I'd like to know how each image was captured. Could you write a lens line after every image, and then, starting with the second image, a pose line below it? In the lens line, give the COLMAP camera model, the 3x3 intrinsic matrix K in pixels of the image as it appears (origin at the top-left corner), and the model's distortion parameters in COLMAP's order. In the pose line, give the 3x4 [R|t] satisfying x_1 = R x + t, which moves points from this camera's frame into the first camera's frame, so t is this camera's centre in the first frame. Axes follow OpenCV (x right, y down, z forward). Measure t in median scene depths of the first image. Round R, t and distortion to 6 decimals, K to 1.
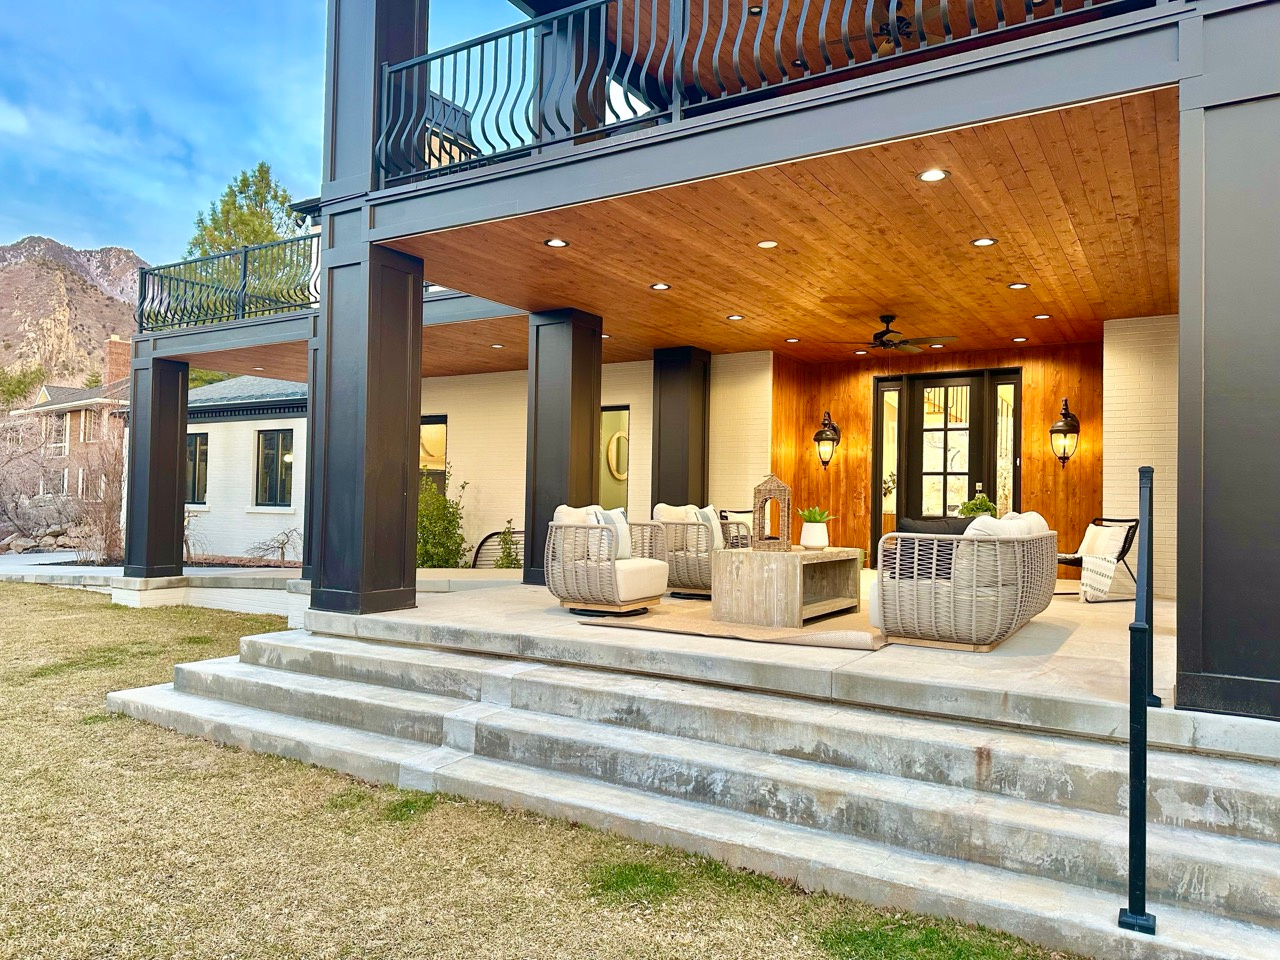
lens RADIAL K [[894.4, 0, 640.0], [0, 894.4, 480.0], [0, 0, 1]] dist [0.000248, 0.000097]
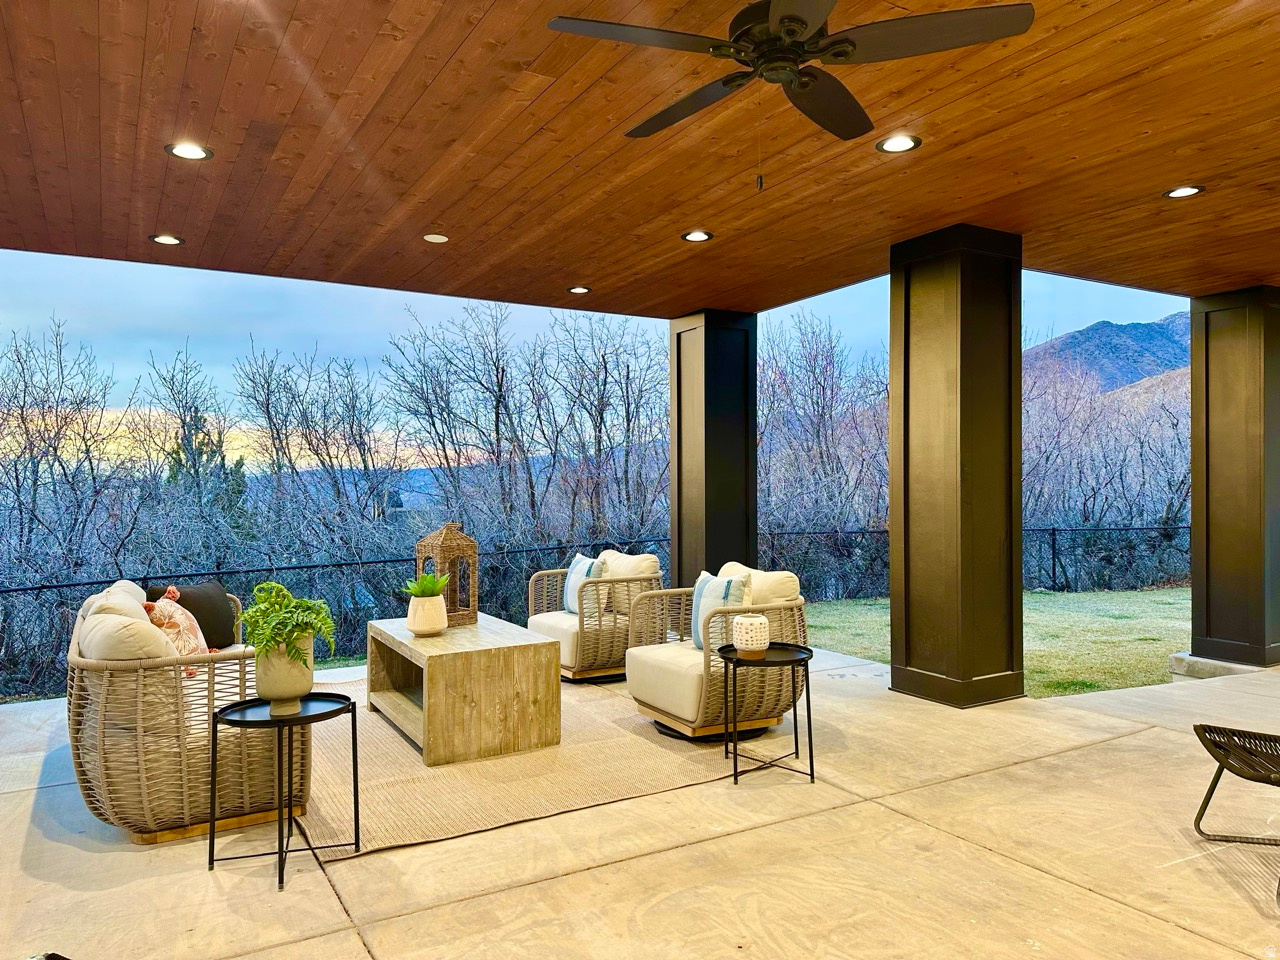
lens RADIAL K [[894.4, 0, 640.0], [0, 894.4, 480.0], [0, 0, 1]] dist [0.000248, 0.000097]
pose [[-0.475085, -0.021475, -0.879678, 0.742719], [0.017236, 0.999283, -0.033703, -0.018157], [0.879771, -0.031174, -0.474374, 1.511614]]
